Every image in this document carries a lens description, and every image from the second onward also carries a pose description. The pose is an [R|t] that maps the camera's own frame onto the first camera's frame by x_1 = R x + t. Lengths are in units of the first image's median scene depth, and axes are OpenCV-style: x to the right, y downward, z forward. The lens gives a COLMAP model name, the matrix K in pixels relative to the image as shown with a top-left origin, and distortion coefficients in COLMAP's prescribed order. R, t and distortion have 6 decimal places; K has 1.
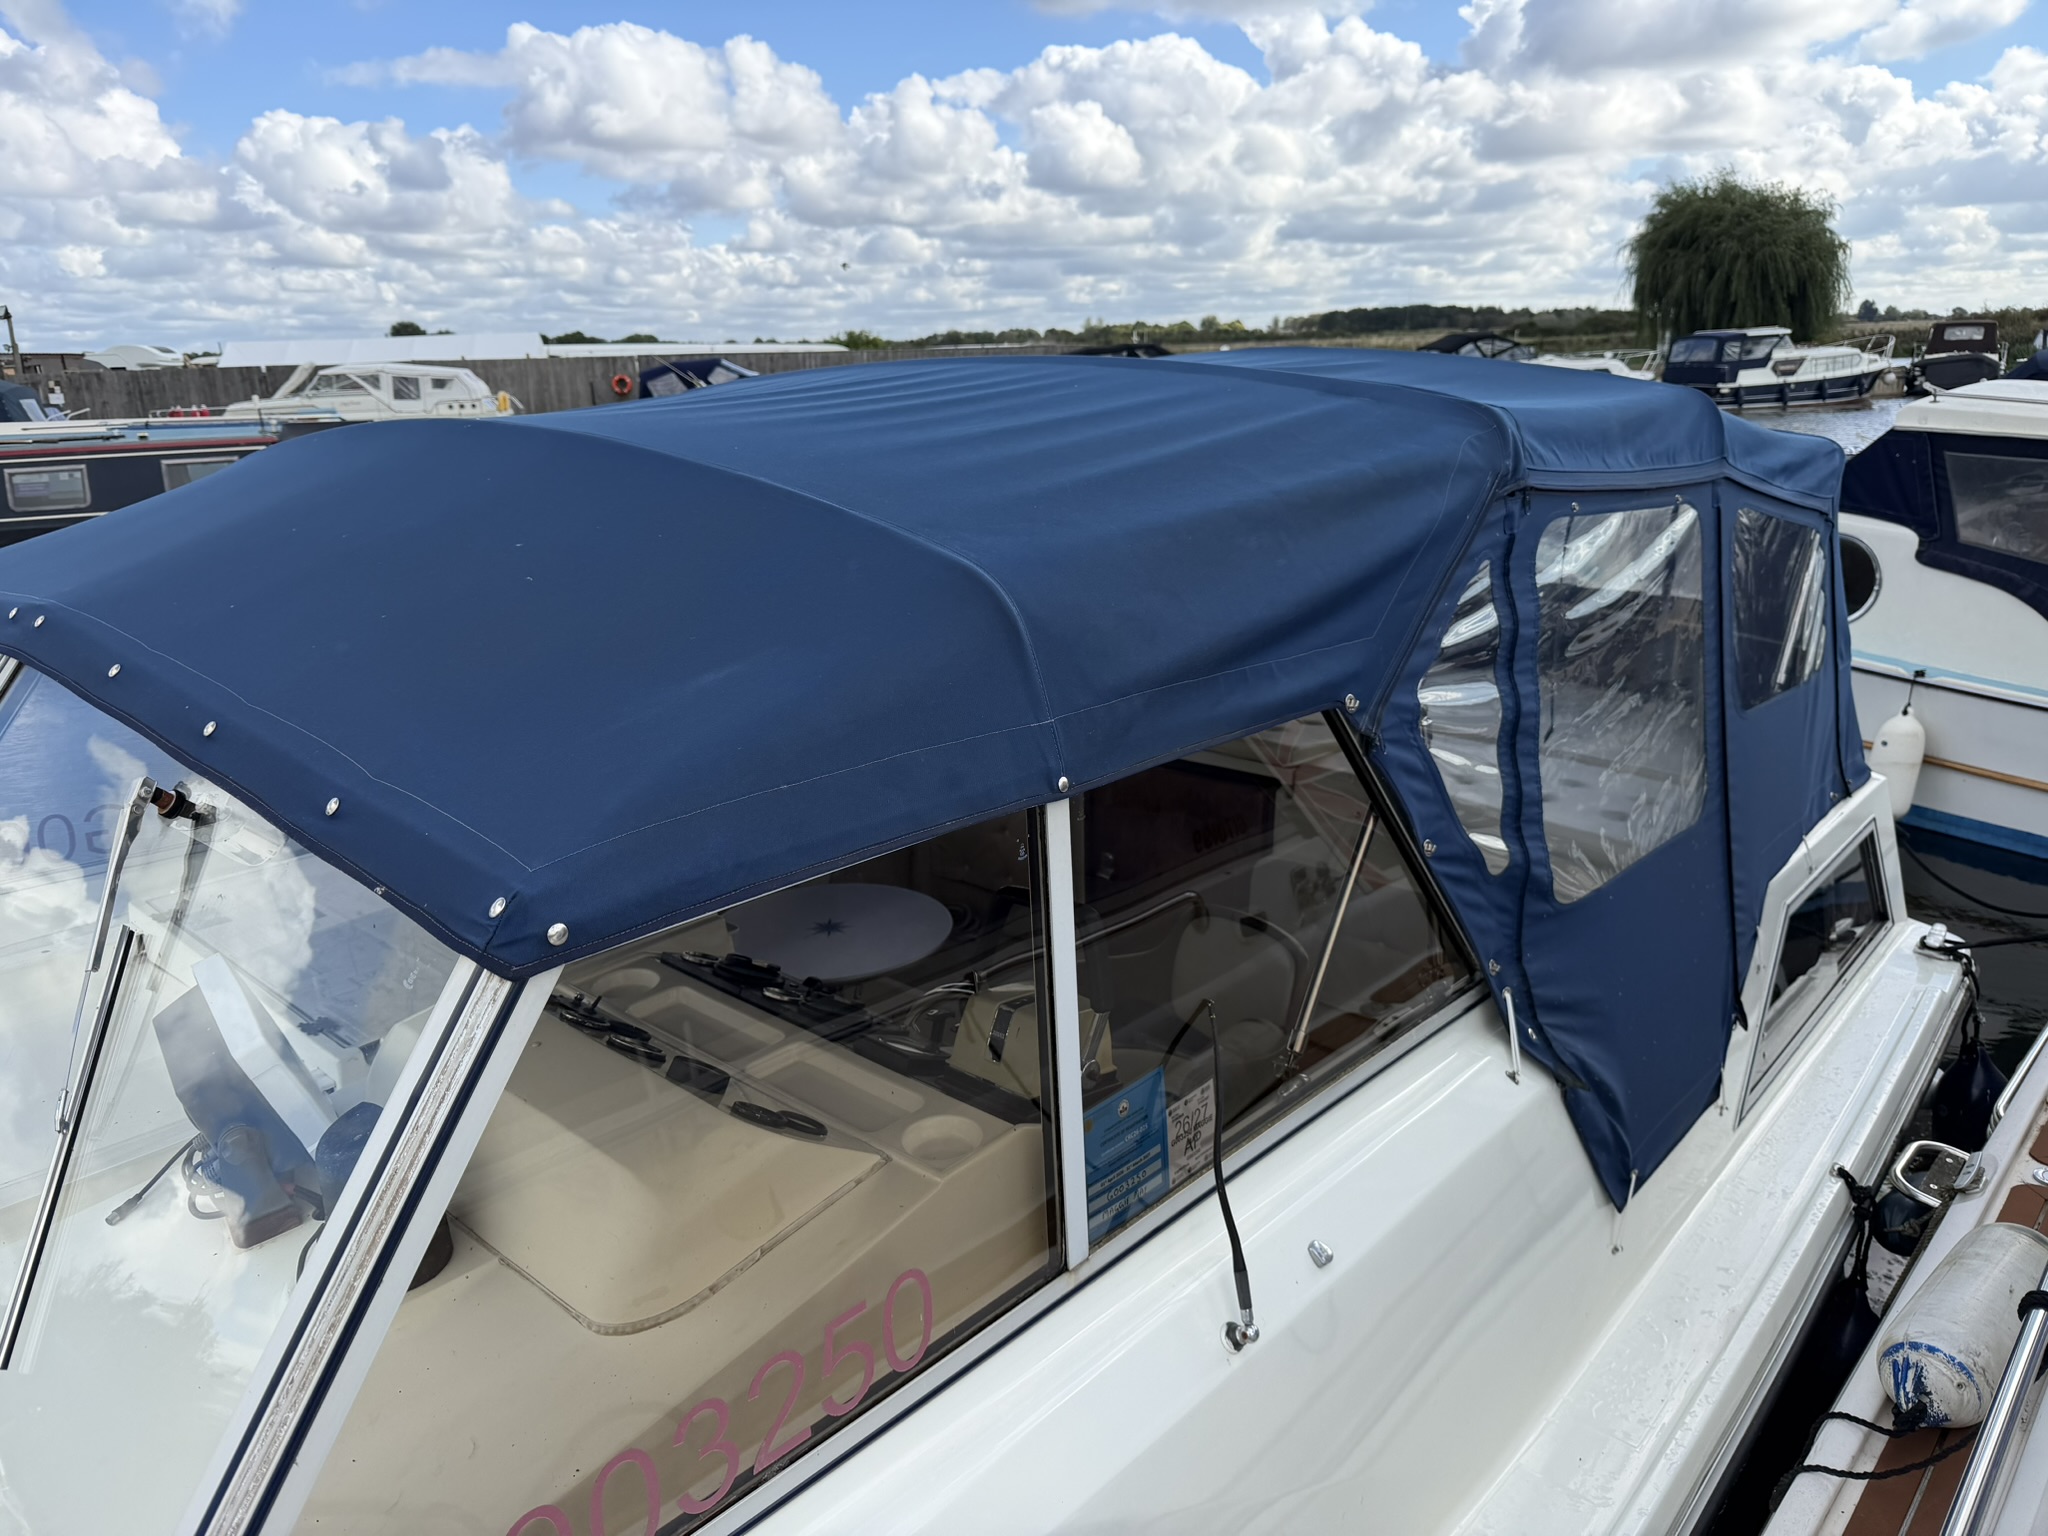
lens RADIAL K [[1456.4, 0, 1034.9], [0, 1456.4, 762.8], [0, 0, 1]] dist [0.007604, -0.020079]
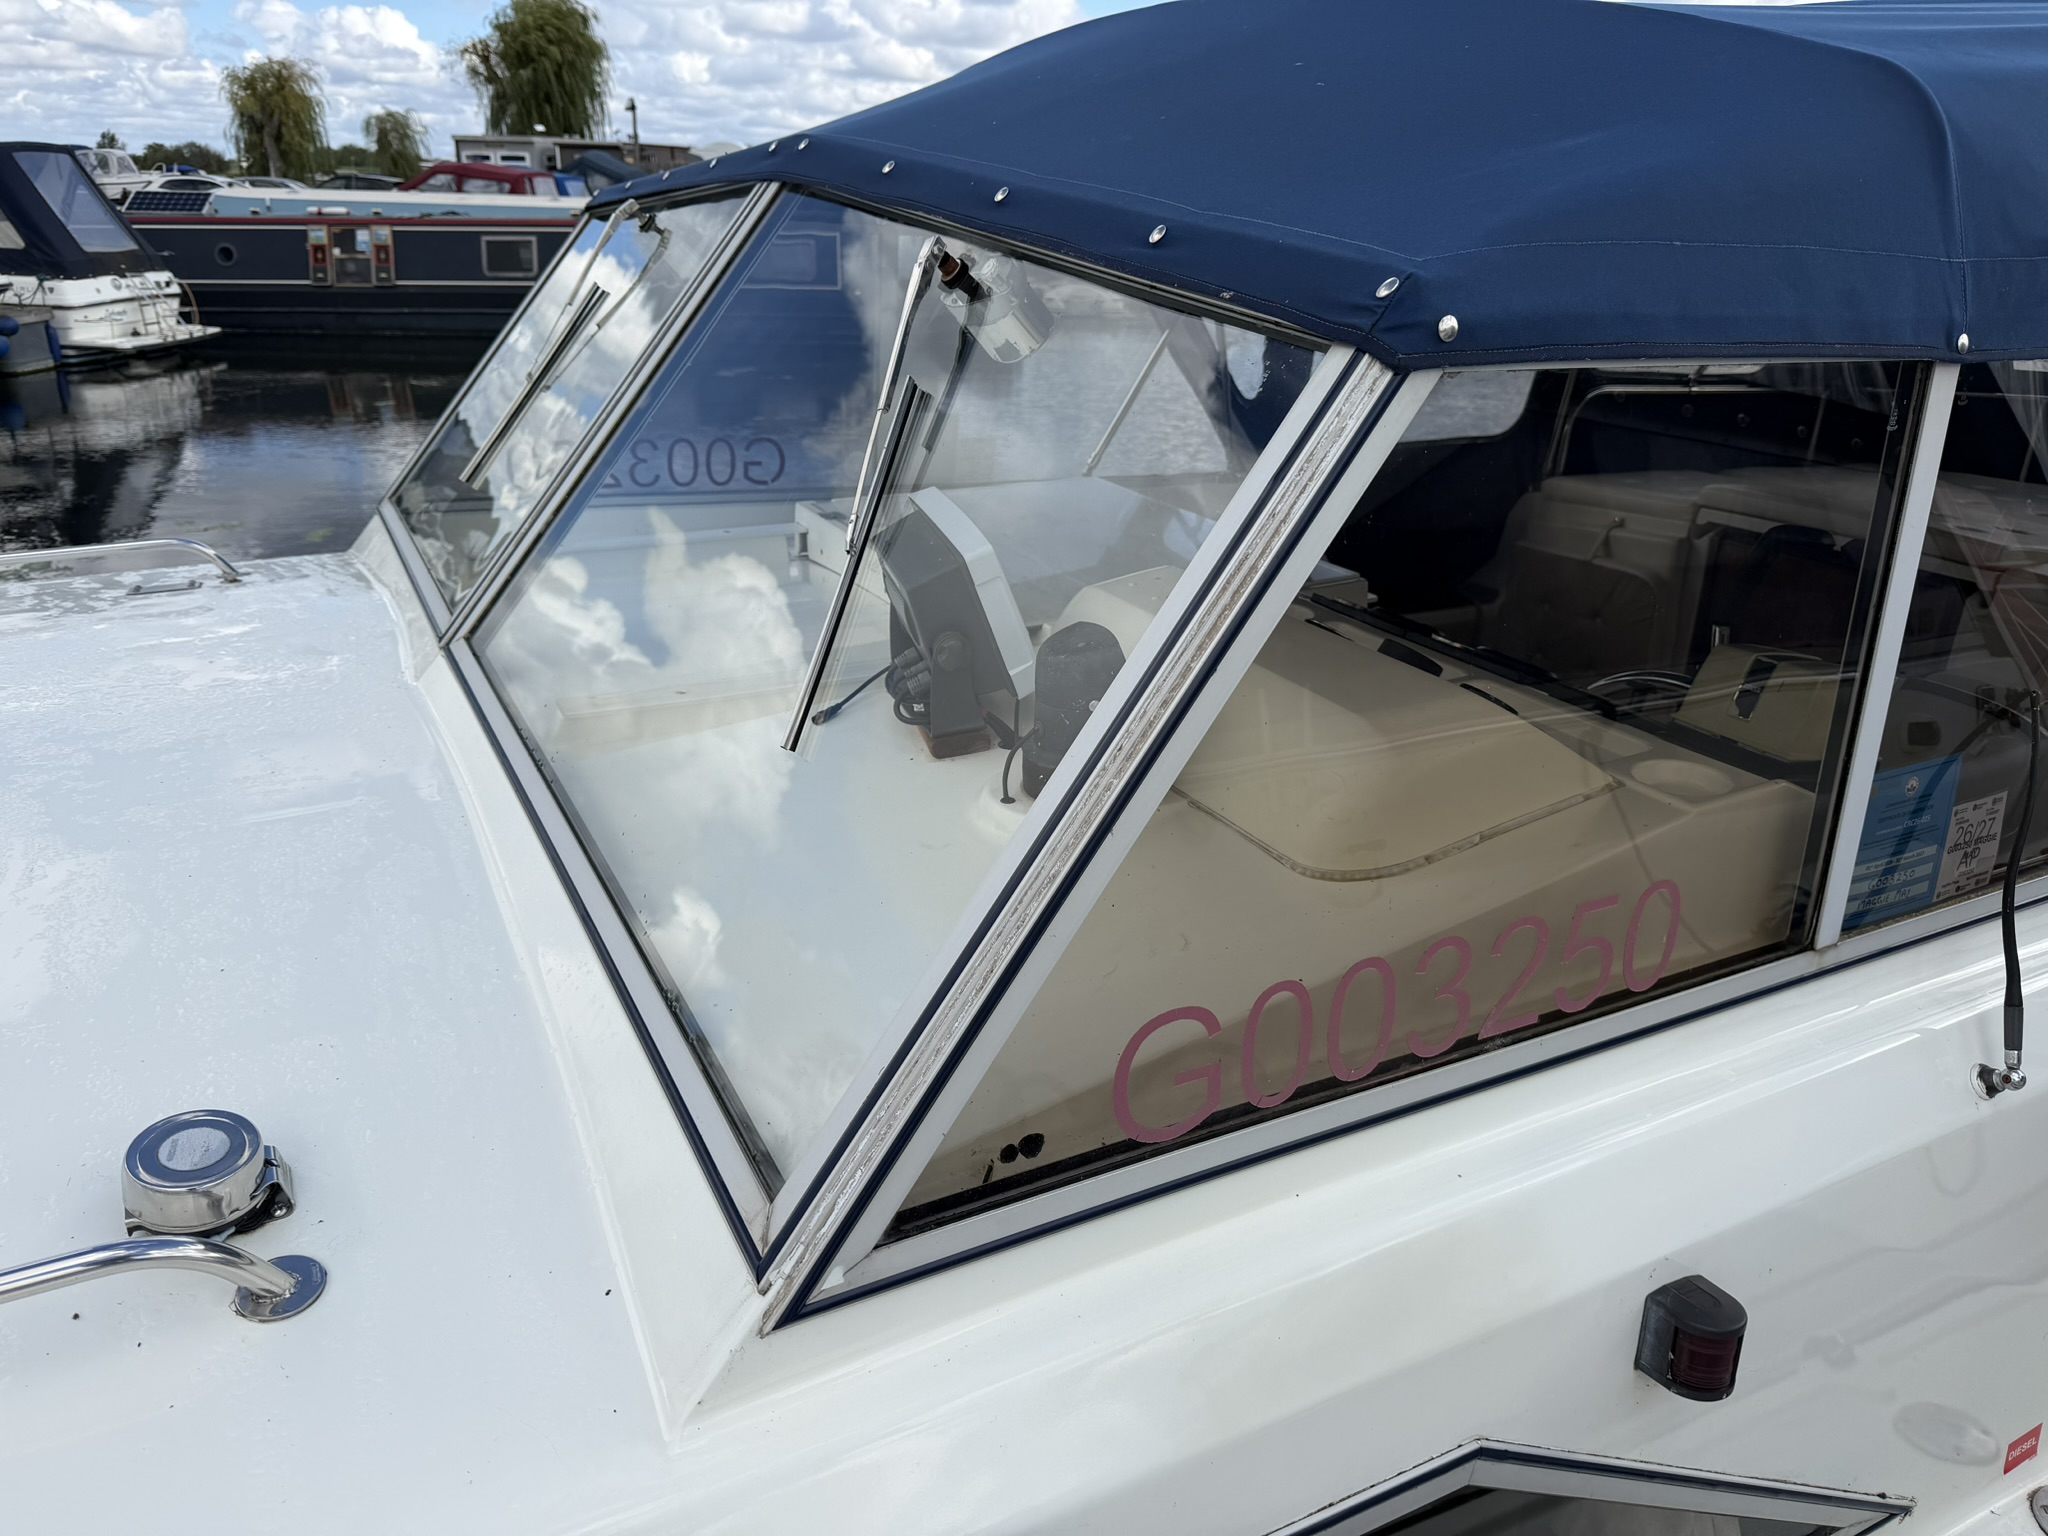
lens RADIAL K [[1439.8, 0, 1032.9], [0, 1439.8, 777.2], [0, 0, 1]] dist [0.123503, -0.212683]
pose [[0.938847, 0.171364, -0.298664, -0.184741], [-0.136764, 0.981595, 0.133293, 0.215534], [0.316008, -0.084295, 0.945004, 0.057751]]
